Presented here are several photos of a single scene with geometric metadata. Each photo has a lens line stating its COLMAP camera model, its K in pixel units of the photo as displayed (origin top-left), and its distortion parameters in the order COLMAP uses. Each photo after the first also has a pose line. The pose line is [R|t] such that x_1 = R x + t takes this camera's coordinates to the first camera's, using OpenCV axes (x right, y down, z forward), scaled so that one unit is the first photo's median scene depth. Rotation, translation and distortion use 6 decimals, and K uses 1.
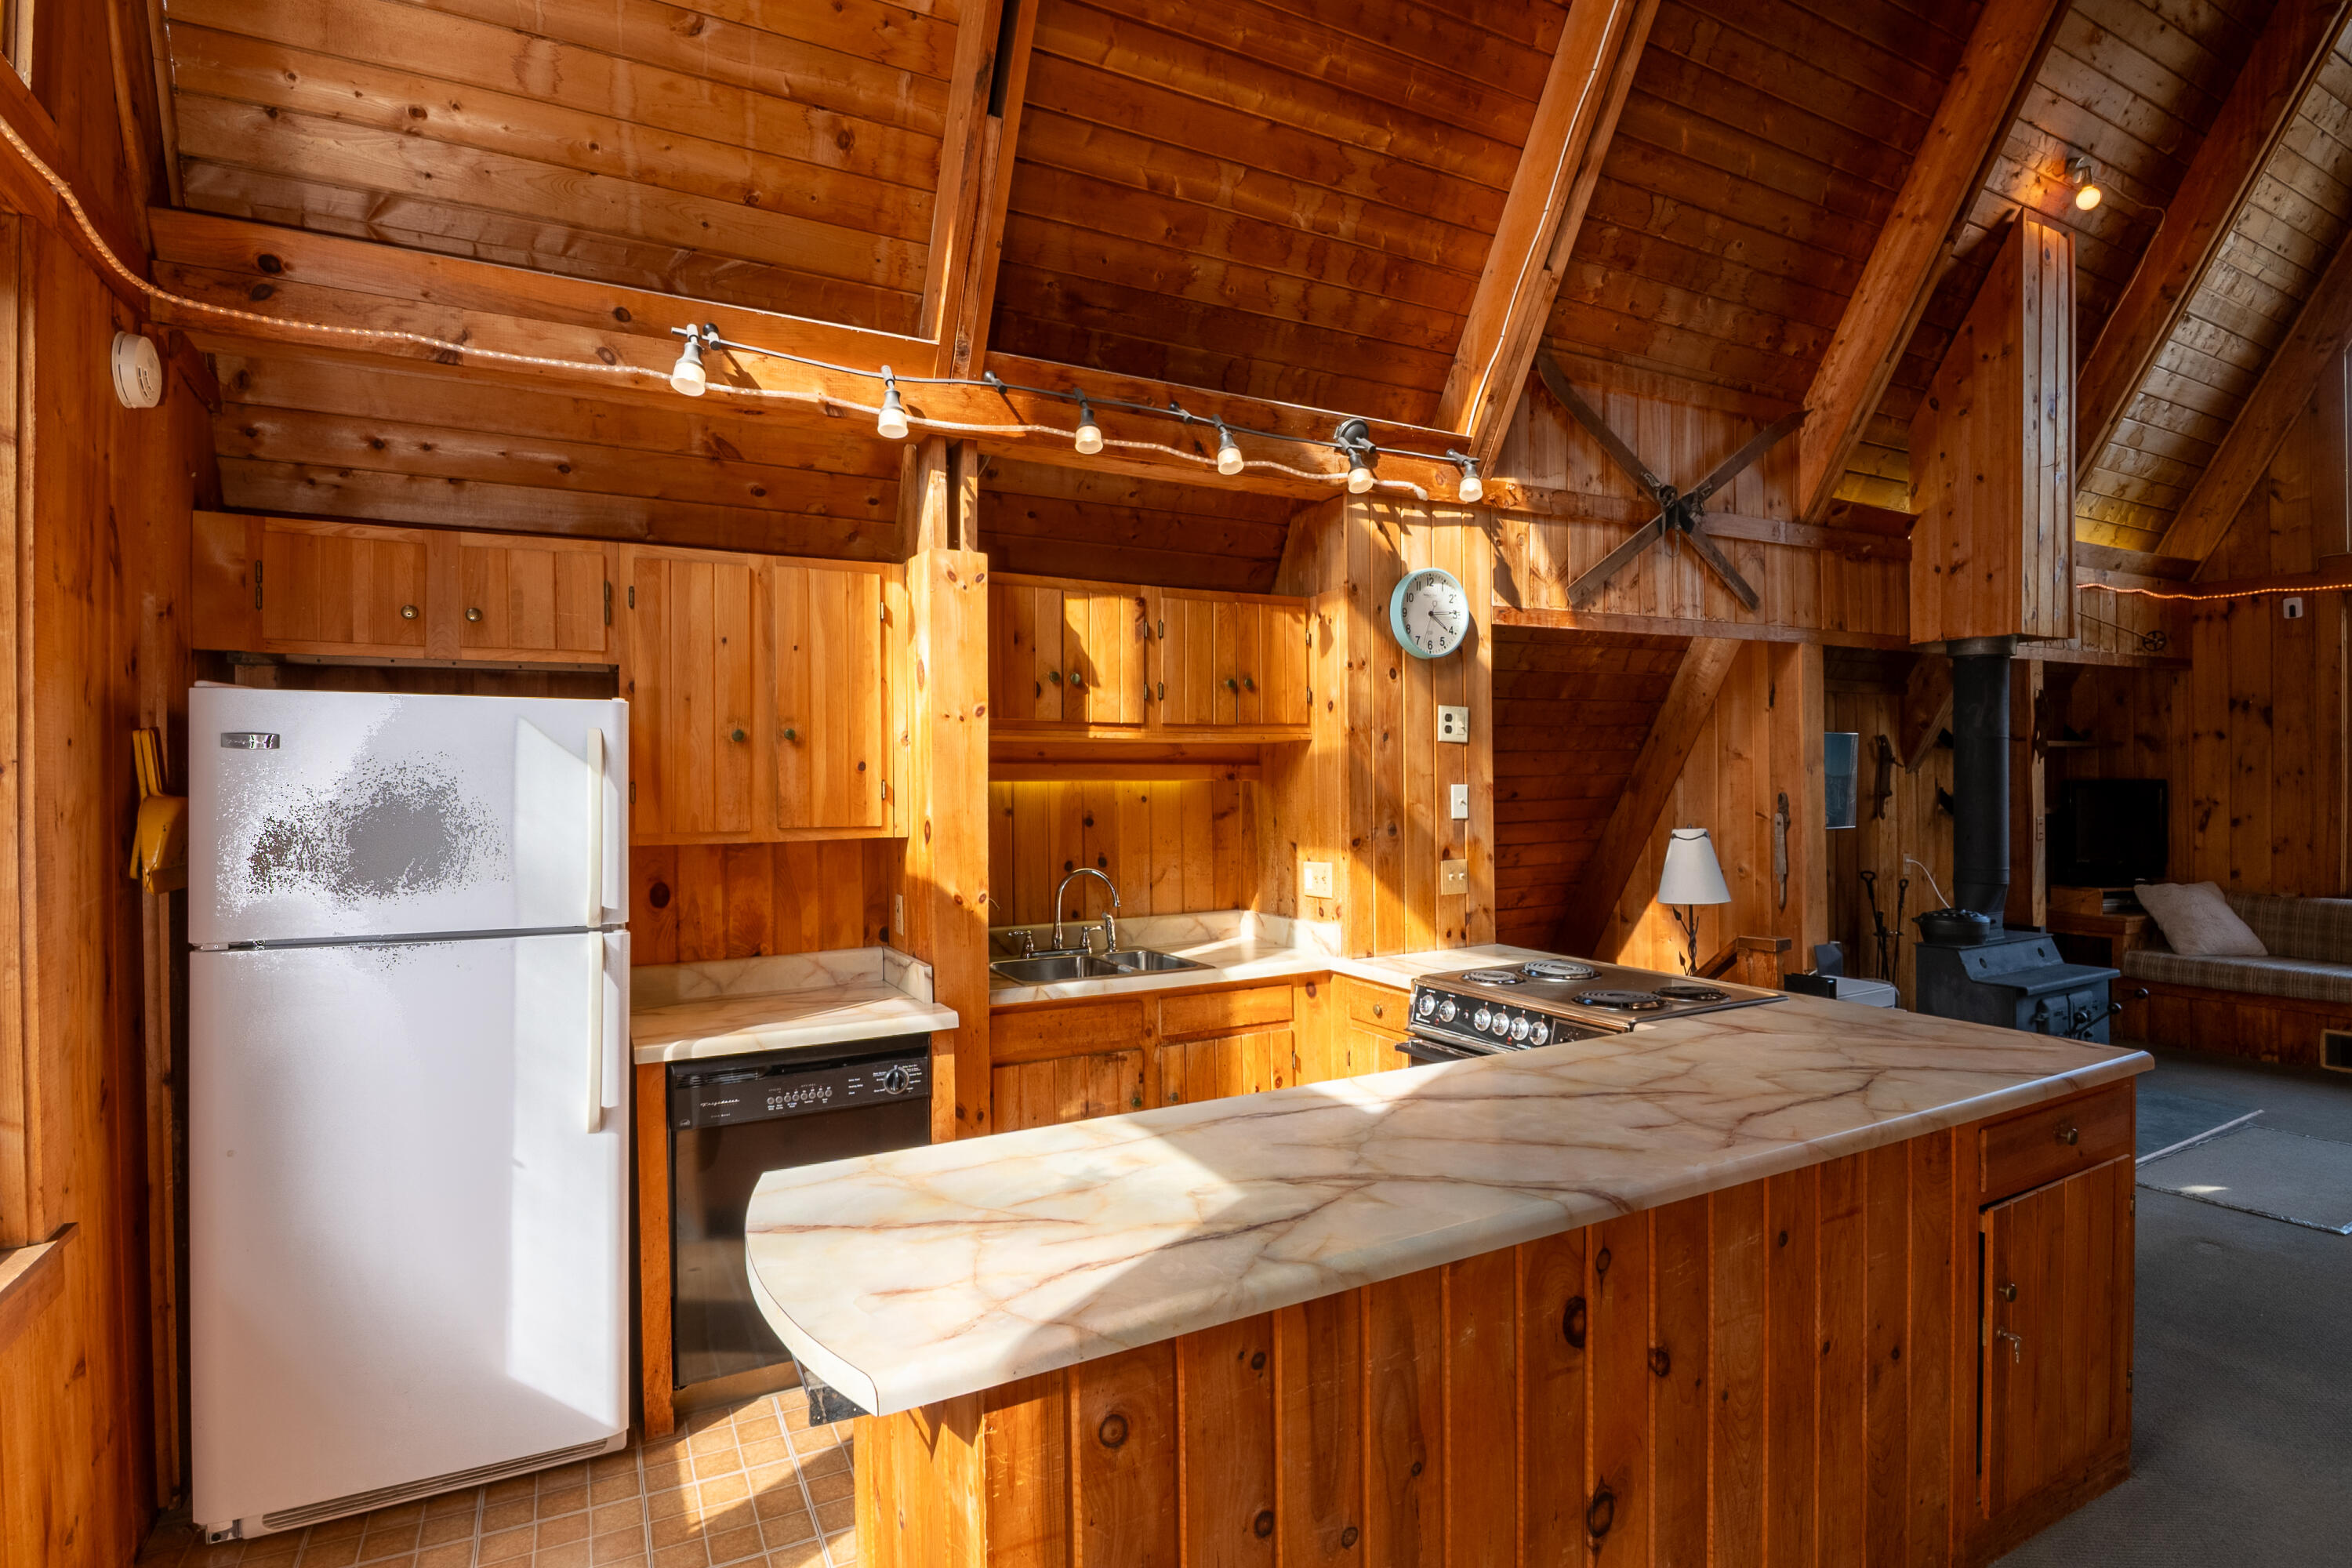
lens RADIAL K [[1154.6, 0, 1169.3], [0, 1154.6, 780.9], [0, 0, 1]] dist [-0.015701, -0.006901]
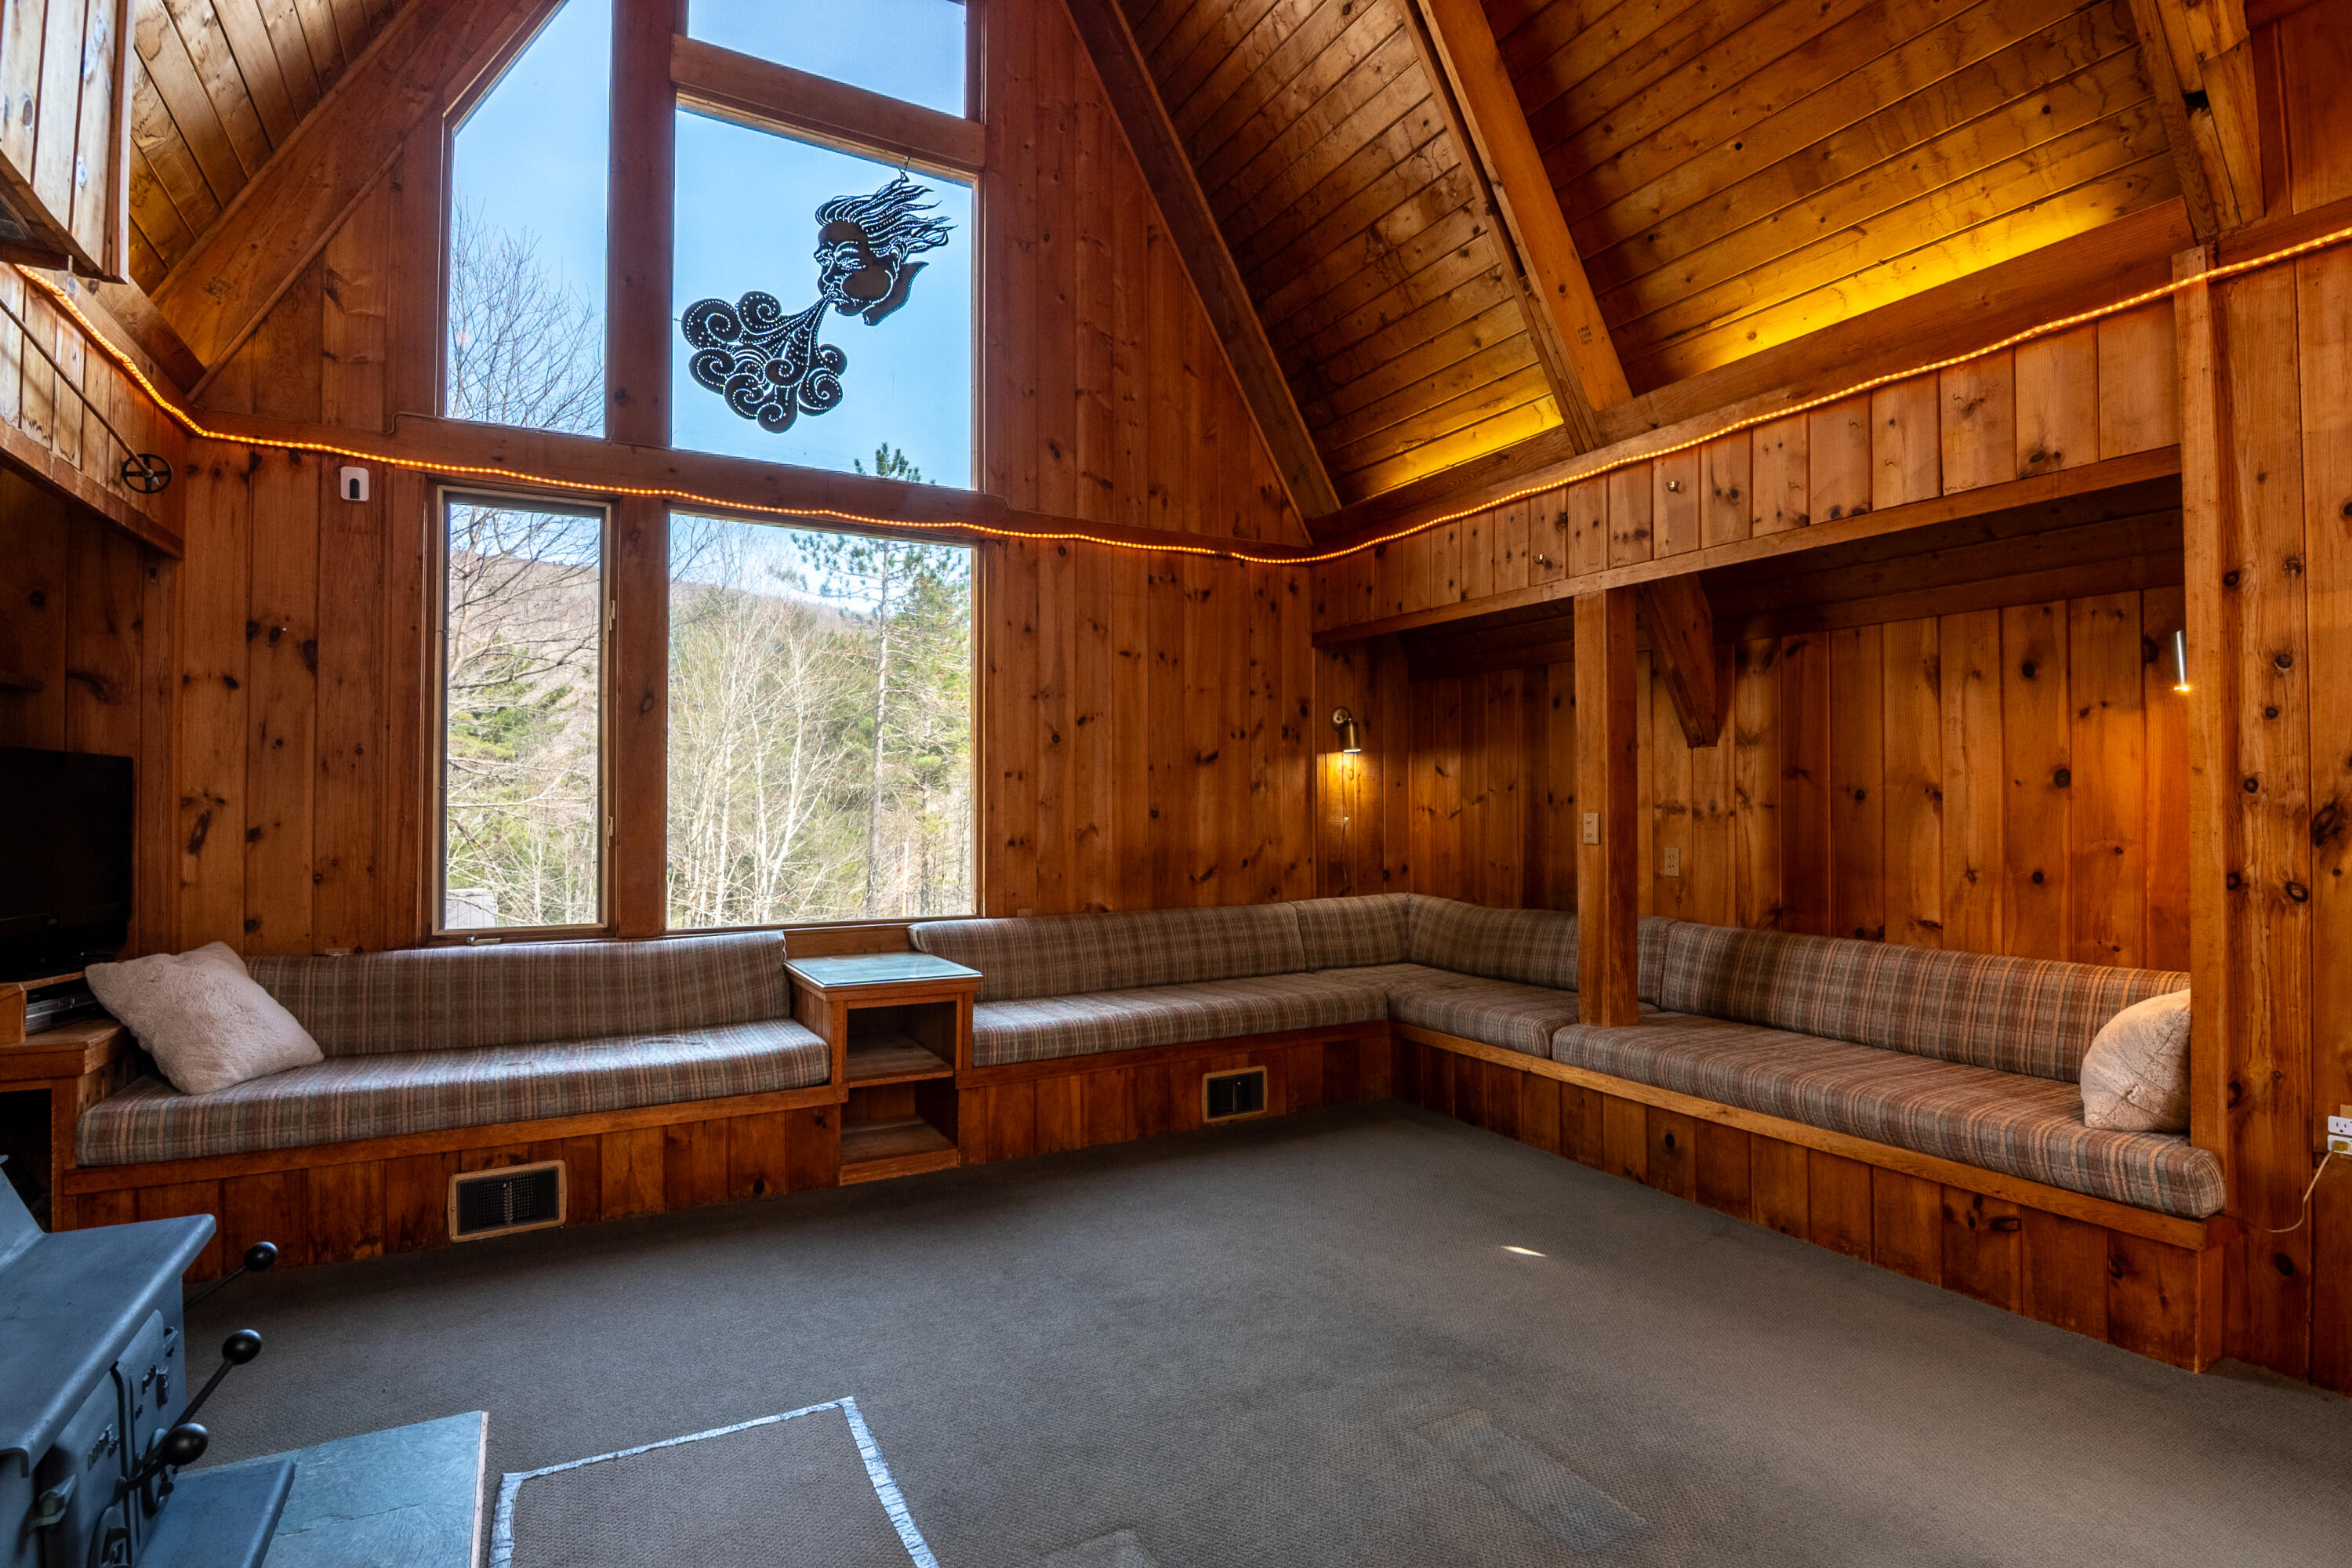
lens RADIAL K [[1154.6, 0, 1171.1], [0, 1154.6, 792.3], [0, 0, 1]] dist [-0.015701, -0.006901]
pose [[-0.001520, 0.022914, 0.999736, 0.367011], [0.005287, 0.999724, -0.022906, 0.031145], [-0.999985, 0.005250, -0.001641, 0.543187]]
